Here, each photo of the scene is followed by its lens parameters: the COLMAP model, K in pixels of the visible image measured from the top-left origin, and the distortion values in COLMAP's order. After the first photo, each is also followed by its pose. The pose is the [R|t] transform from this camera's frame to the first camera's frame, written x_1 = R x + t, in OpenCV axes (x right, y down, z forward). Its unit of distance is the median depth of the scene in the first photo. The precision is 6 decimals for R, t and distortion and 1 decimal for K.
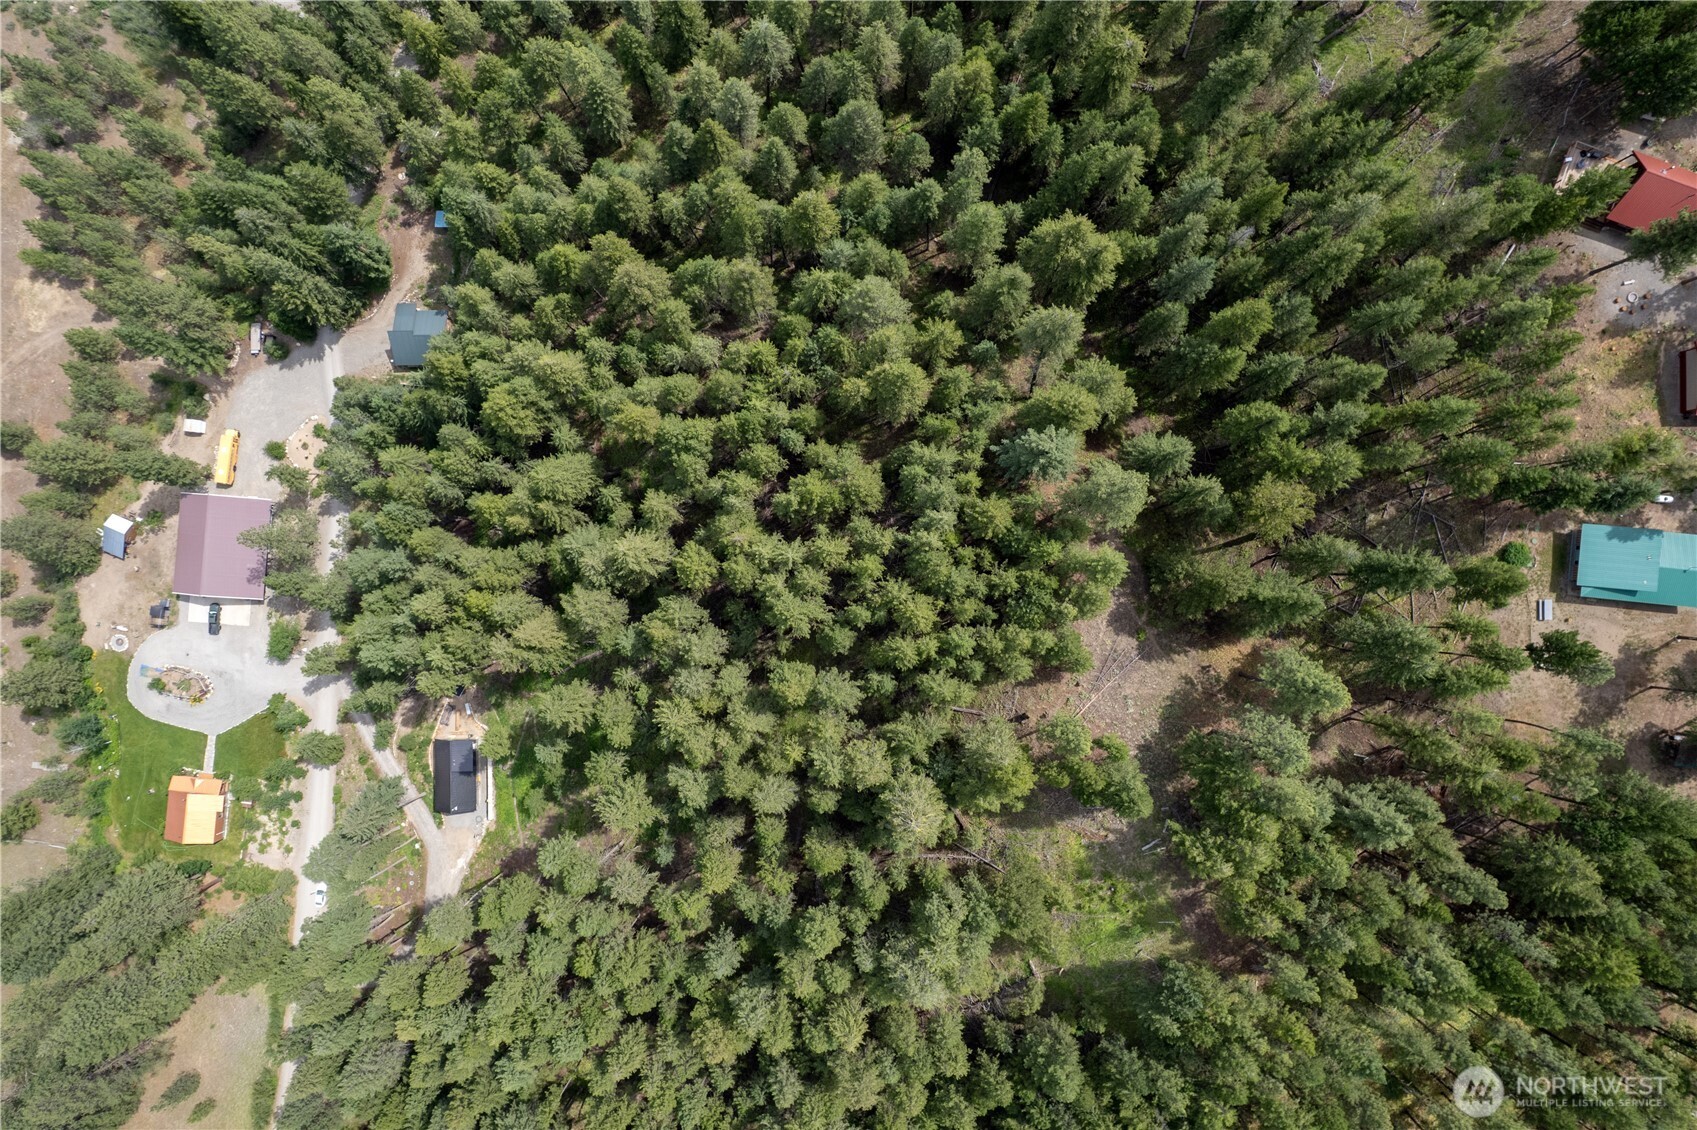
lens RADIAL K [[1087.5, 0, 851.4], [0, 1087.5, 562.8], [0, 0, 1]] dist [-0.080833, 0.071432]
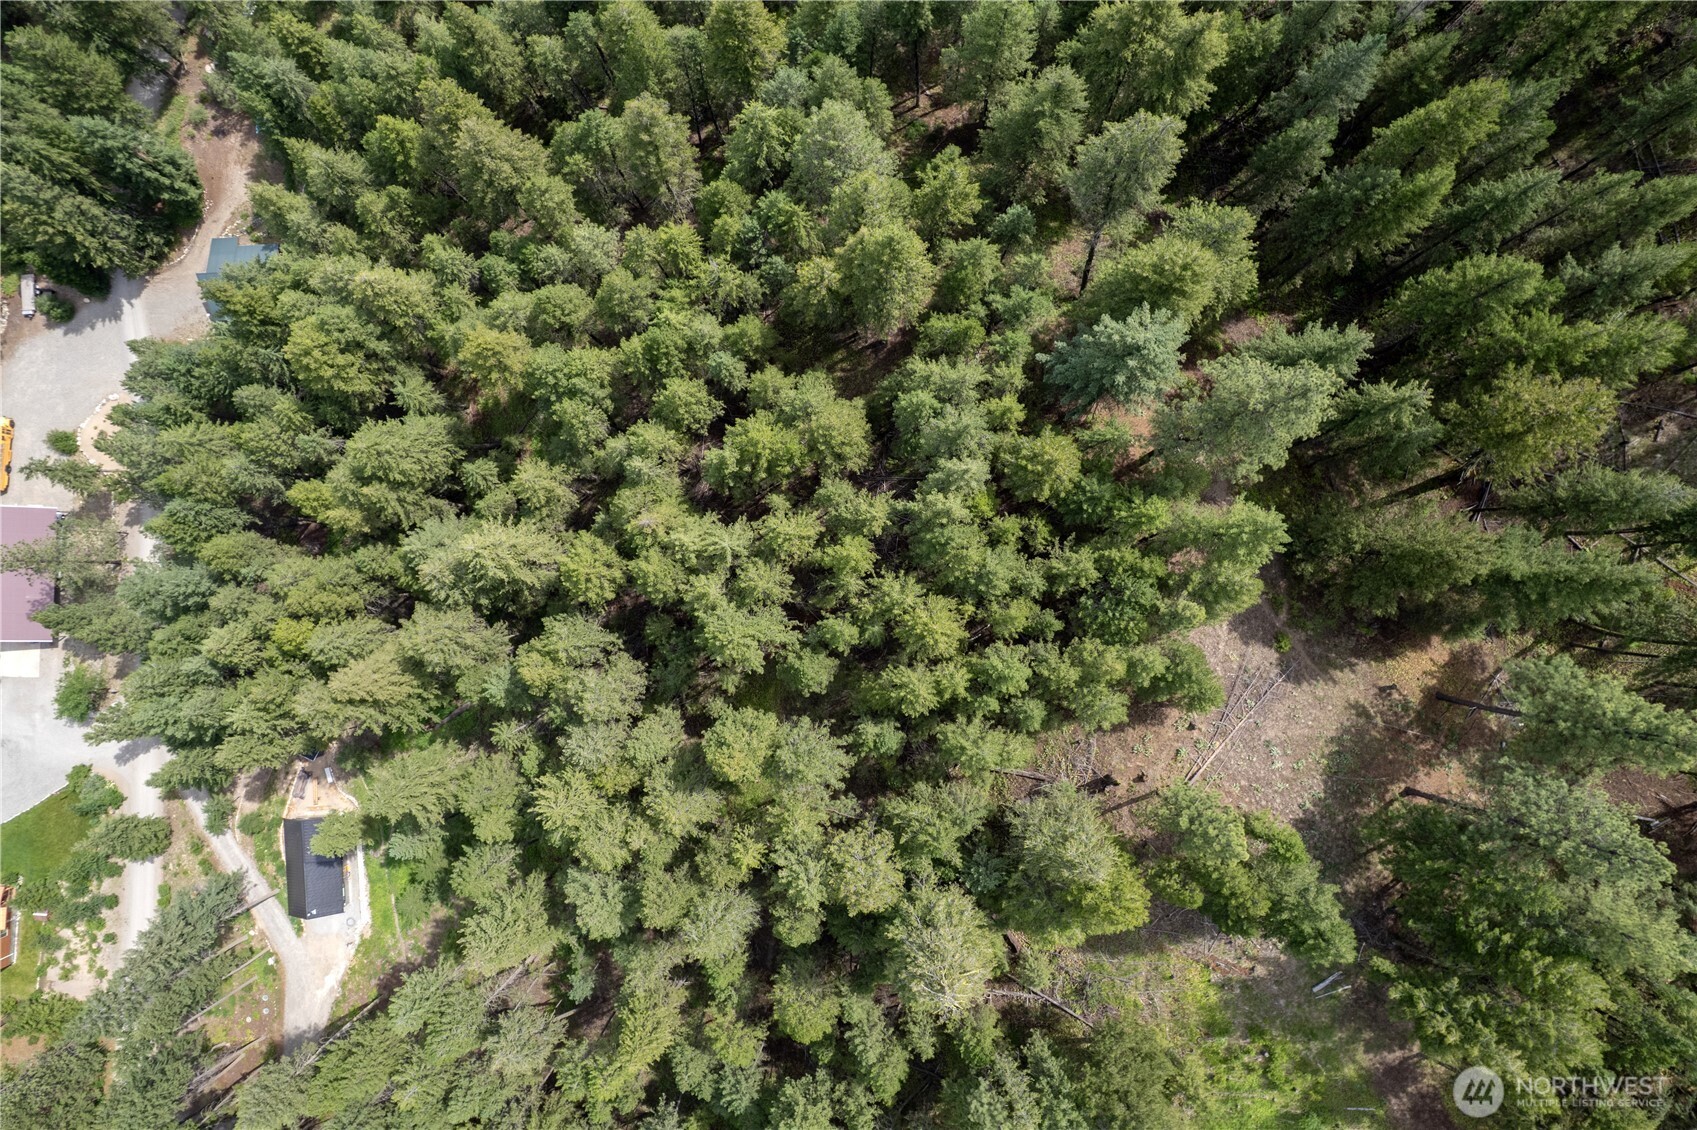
lens RADIAL K [[1087.5, 0, 846.2], [0, 1087.5, 564.1], [0, 0, 1]] dist [-0.080833, 0.071432]
pose [[0.998913, -0.046604, 0.000156, 0.011709], [0.046603, 0.998913, 0.001195, 0.007181], [-0.000211, -0.001186, 0.999999, 0.346818]]
